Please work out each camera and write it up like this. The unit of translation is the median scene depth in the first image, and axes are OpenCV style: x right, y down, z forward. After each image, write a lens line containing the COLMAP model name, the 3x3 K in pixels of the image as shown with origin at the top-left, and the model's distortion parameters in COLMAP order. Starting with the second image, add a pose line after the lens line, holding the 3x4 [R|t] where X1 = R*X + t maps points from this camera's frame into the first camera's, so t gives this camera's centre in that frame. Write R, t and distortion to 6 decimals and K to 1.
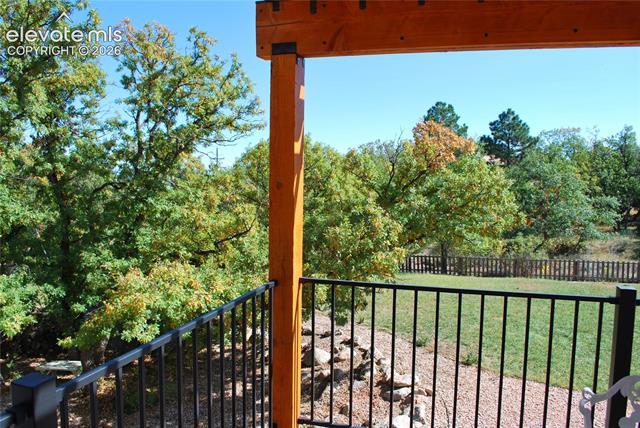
lens RADIAL K [[502.6, 0, 320.1], [0, 502.6, 214.1], [0, 0, 1]] dist [-0.088307, 0.010187]
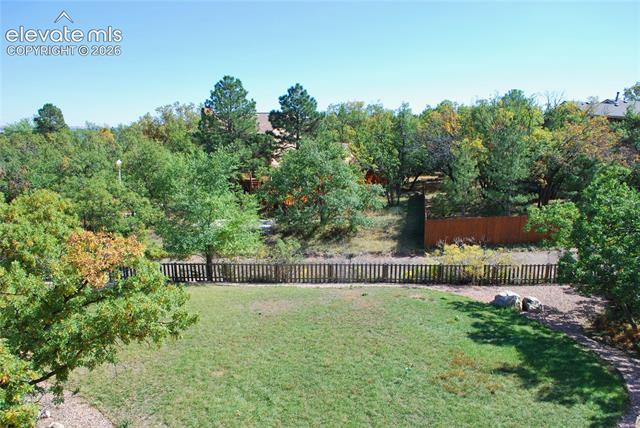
lens RADIAL K [[502.6, 0, 320.5], [0, 502.6, 218.3], [0, 0, 1]] dist [-0.088307, 0.010187]
pose [[0.936268, -0.057943, 0.346476, 0.071585], [0.018799, 0.993154, 0.115290, -0.071560], [-0.350784, -0.101428, 0.930947, 0.000665]]
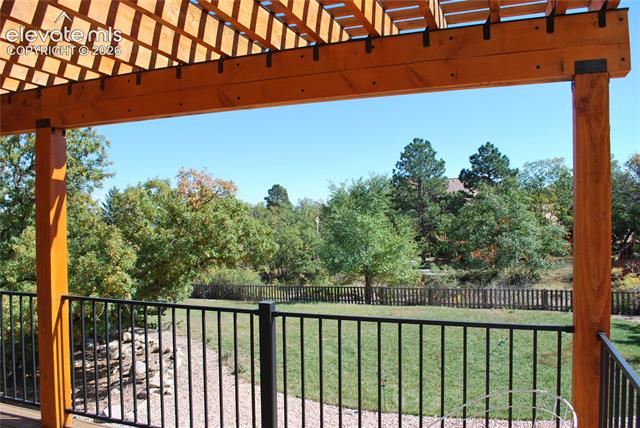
lens RADIAL K [[502.6, 0, 323.5], [0, 502.6, 213.9], [0, 0, 1]] dist [-0.088307, 0.010187]
pose [[0.997338, -0.024824, -0.068561, 0.143031], [0.019749, 0.997083, -0.073731, 0.004585], [0.070191, 0.072181, 0.994919, -0.042835]]
